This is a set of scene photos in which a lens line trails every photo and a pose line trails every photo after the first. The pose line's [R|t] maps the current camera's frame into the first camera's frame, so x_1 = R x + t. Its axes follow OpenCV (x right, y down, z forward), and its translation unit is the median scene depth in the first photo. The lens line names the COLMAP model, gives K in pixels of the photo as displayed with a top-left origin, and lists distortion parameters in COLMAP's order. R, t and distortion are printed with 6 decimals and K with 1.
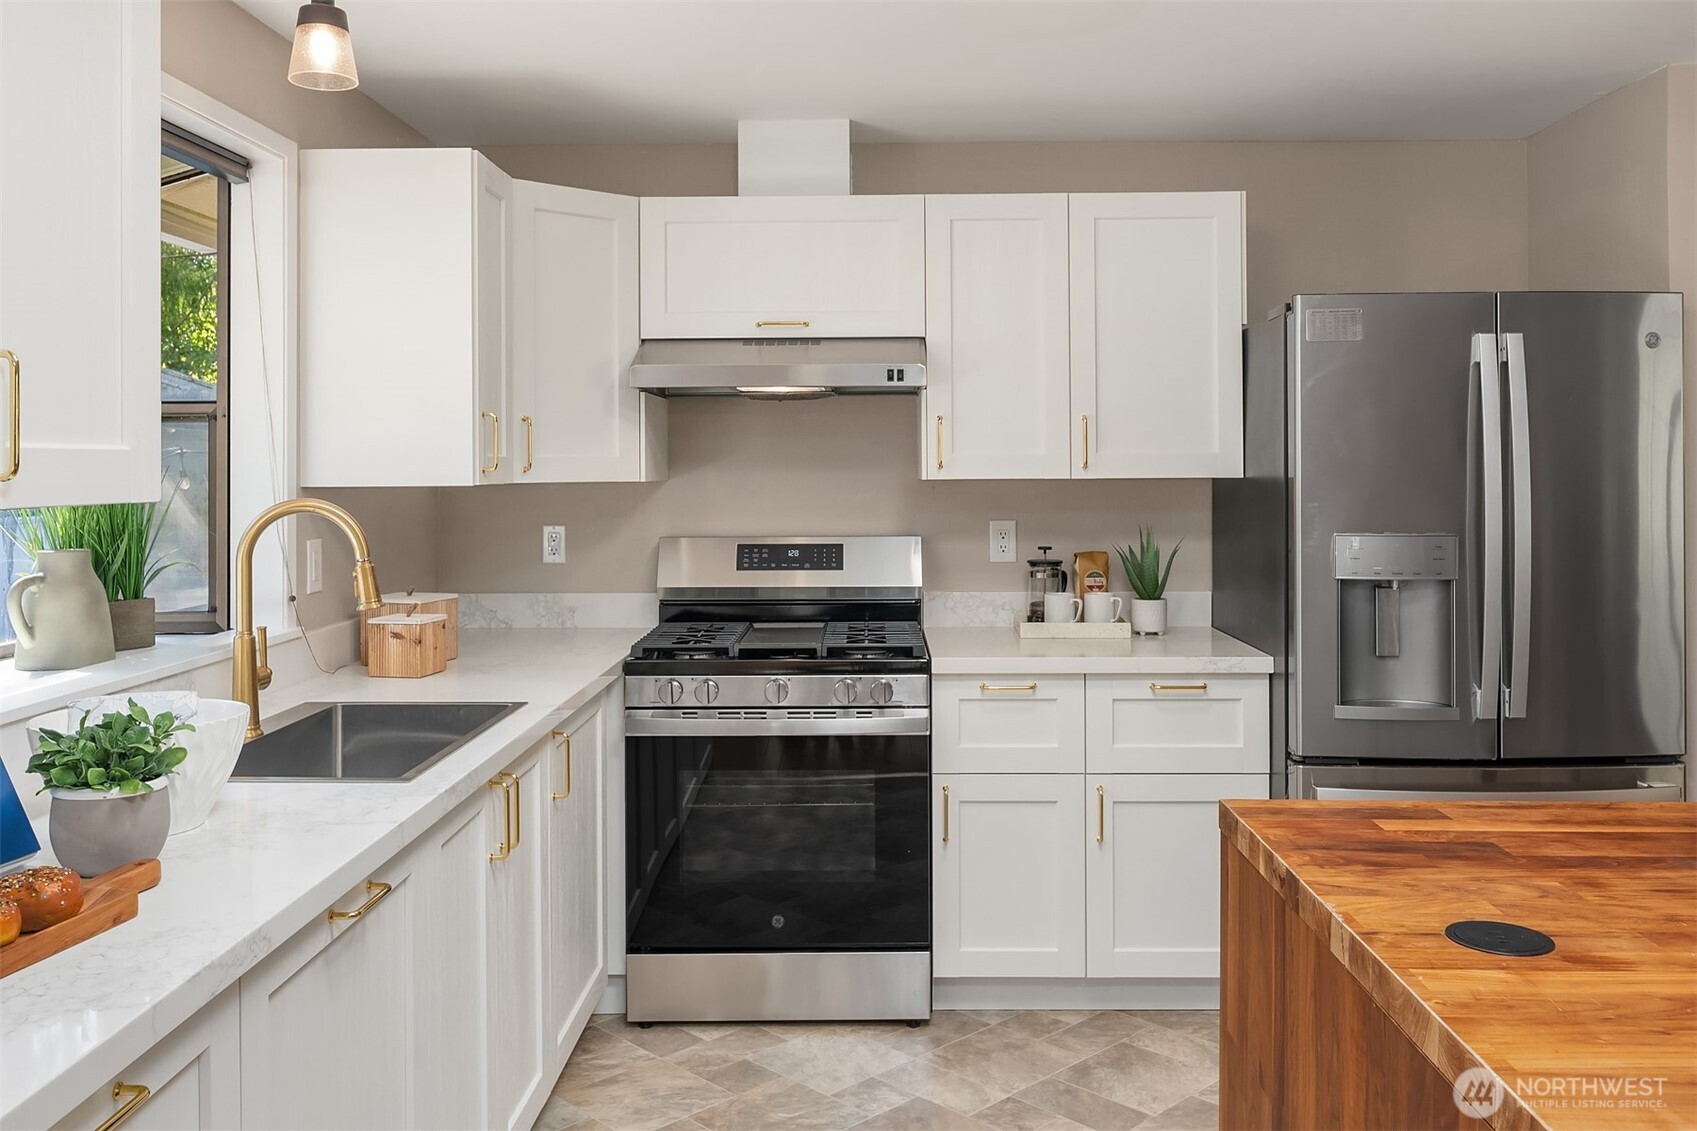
lens RADIAL K [[1406.9, 0, 867.5], [0, 1406.9, 471.8], [0, 0, 1]] dist [-0.006088, -0.007131]
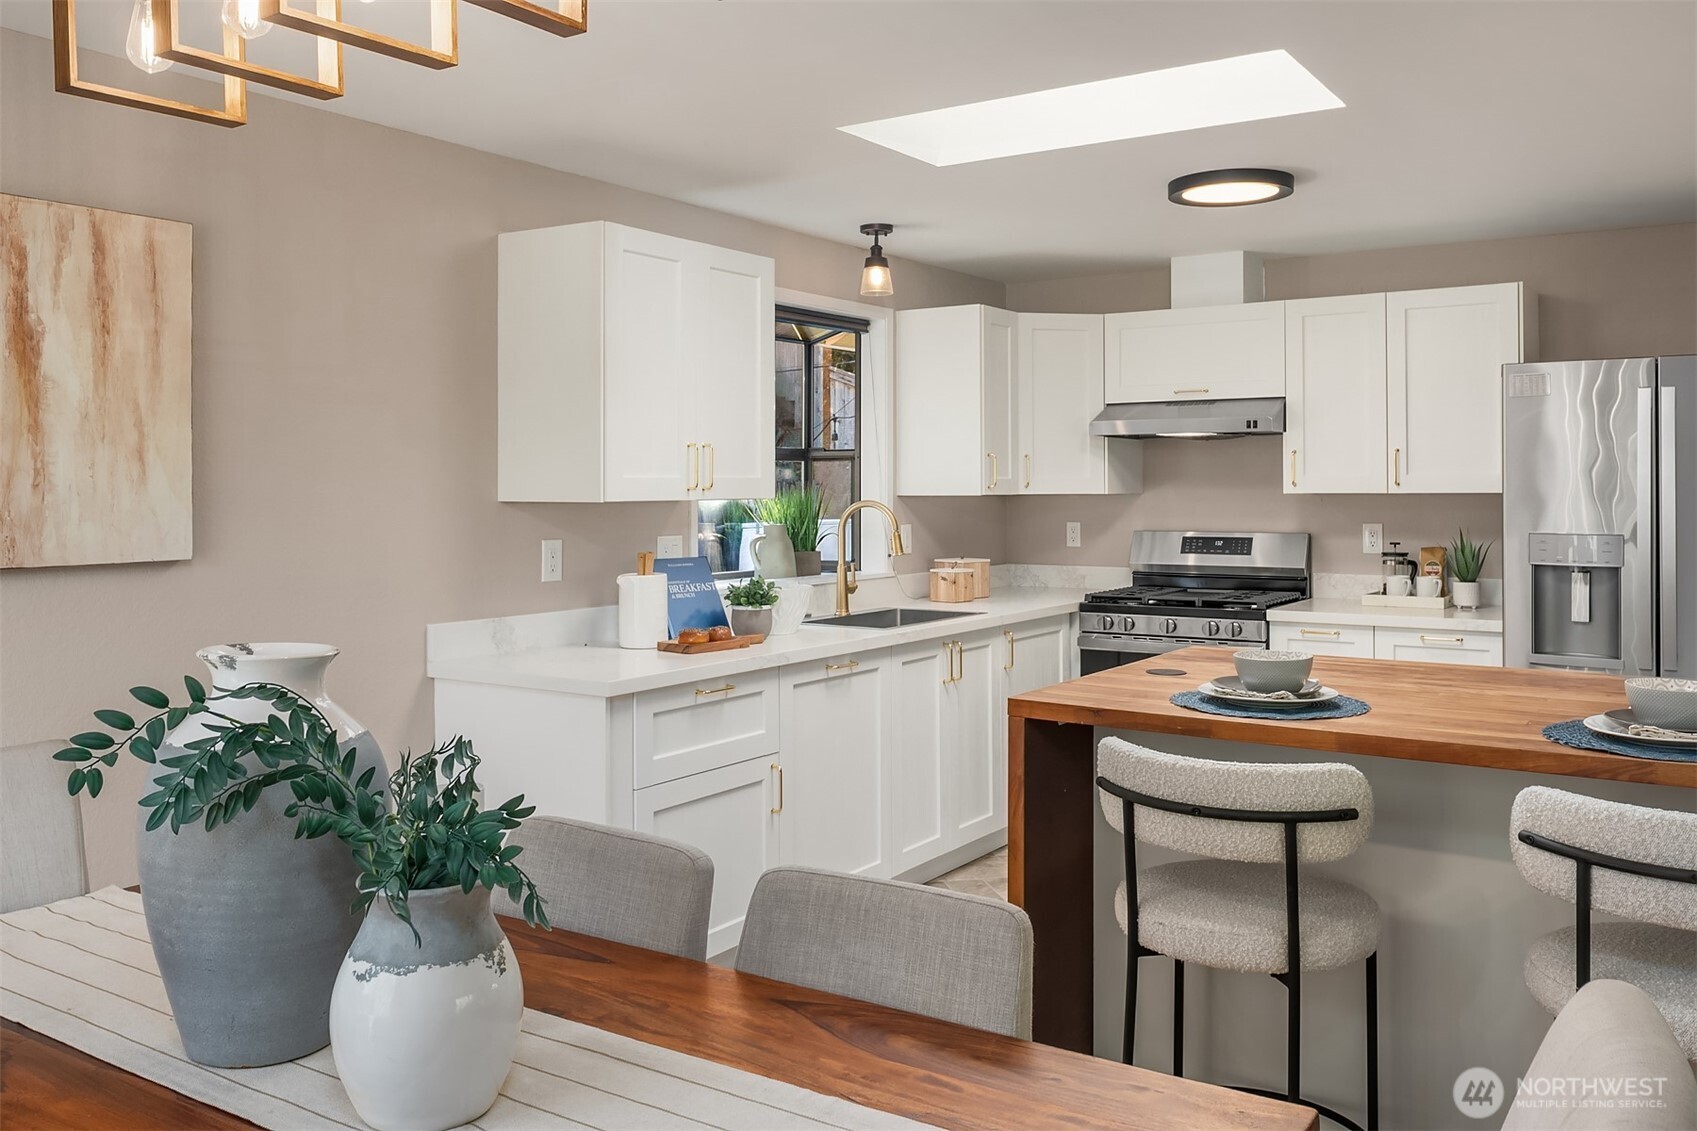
lens RADIAL K [[1412.2, 0, 859.9], [0, 1412.2, 489.5], [0, 0, 1]] dist [-0.001396, -0.003781]
pose [[0.844111, 0.002486, -0.536162, 0.460529], [-0.001952, 0.999997, 0.001565, 0.000038], [0.536164, -0.000274, 0.844114, -0.491870]]
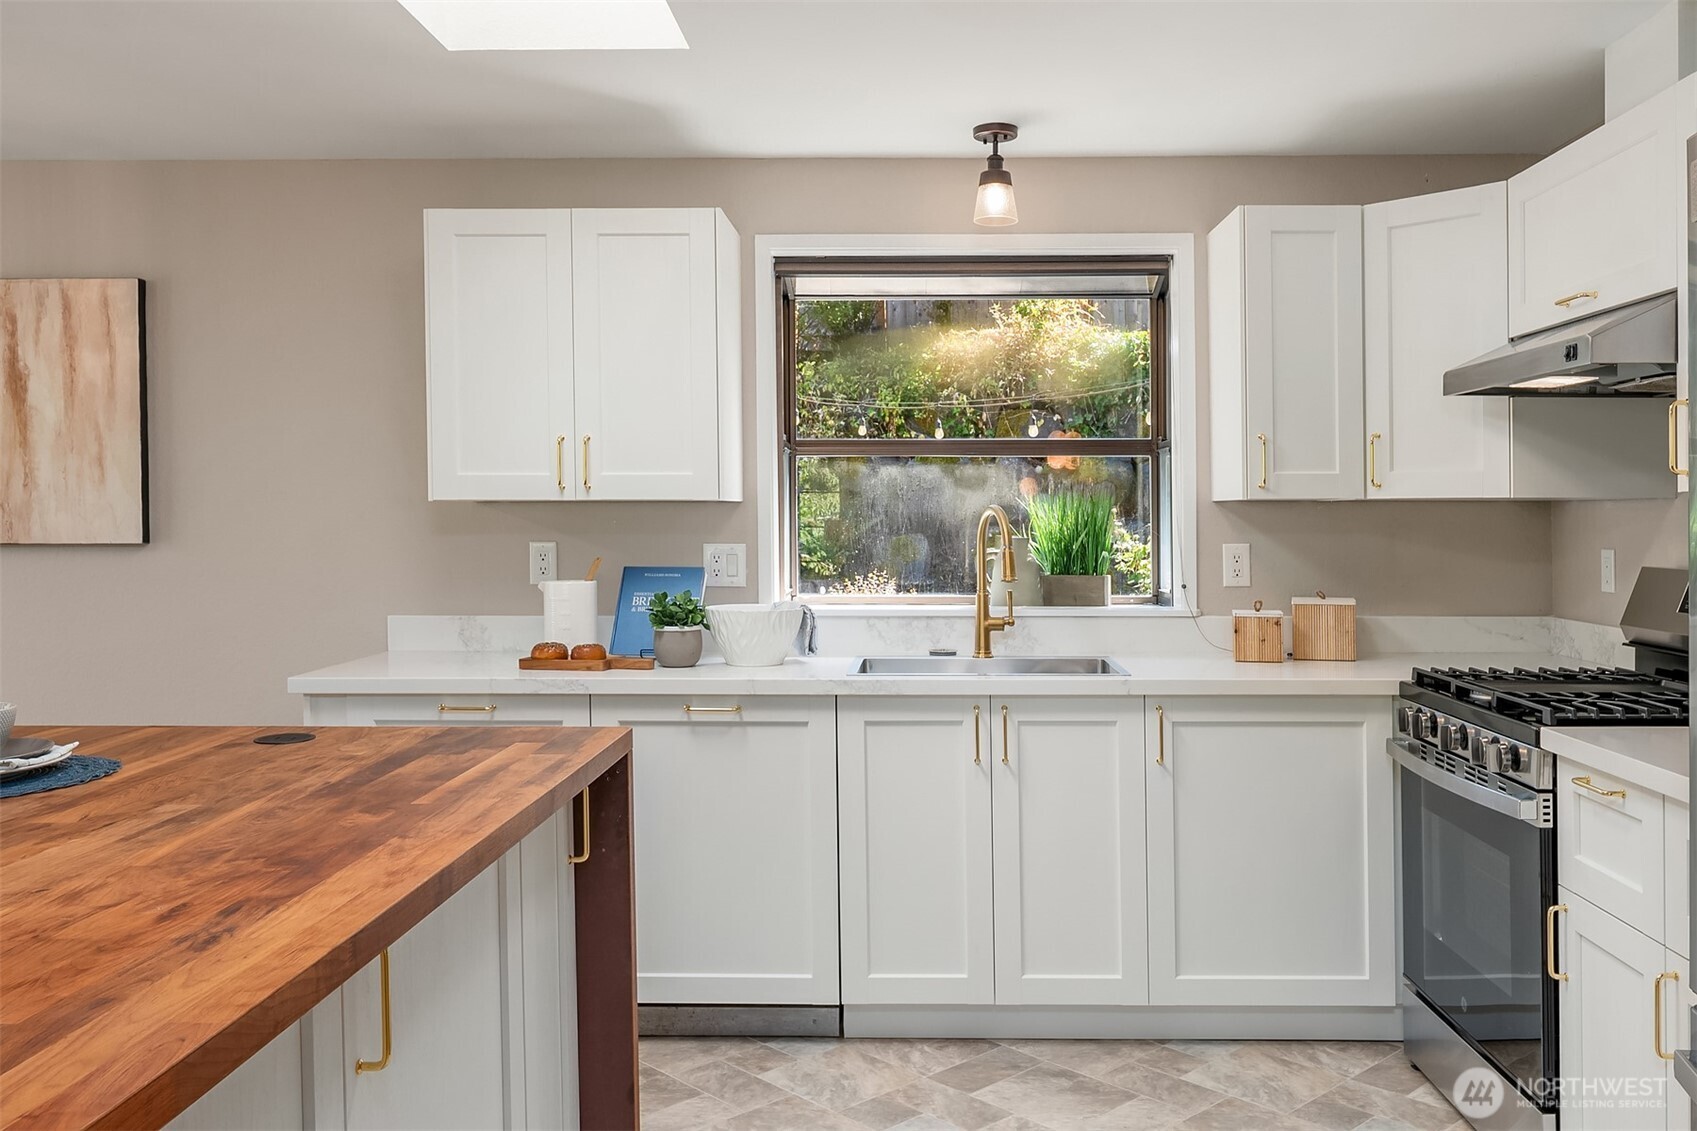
lens RADIAL K [[1430.4, 0, 928.5], [0, 1430.4, 562.5], [0, 0, 1]] dist [-0.010776, -0.005114]
pose [[-0.004389, 0.036181, -0.999336, 0.758160], [-0.004800, 0.999333, 0.036202, 0.016731], [0.999979, 0.004955, -0.004213, 0.632521]]
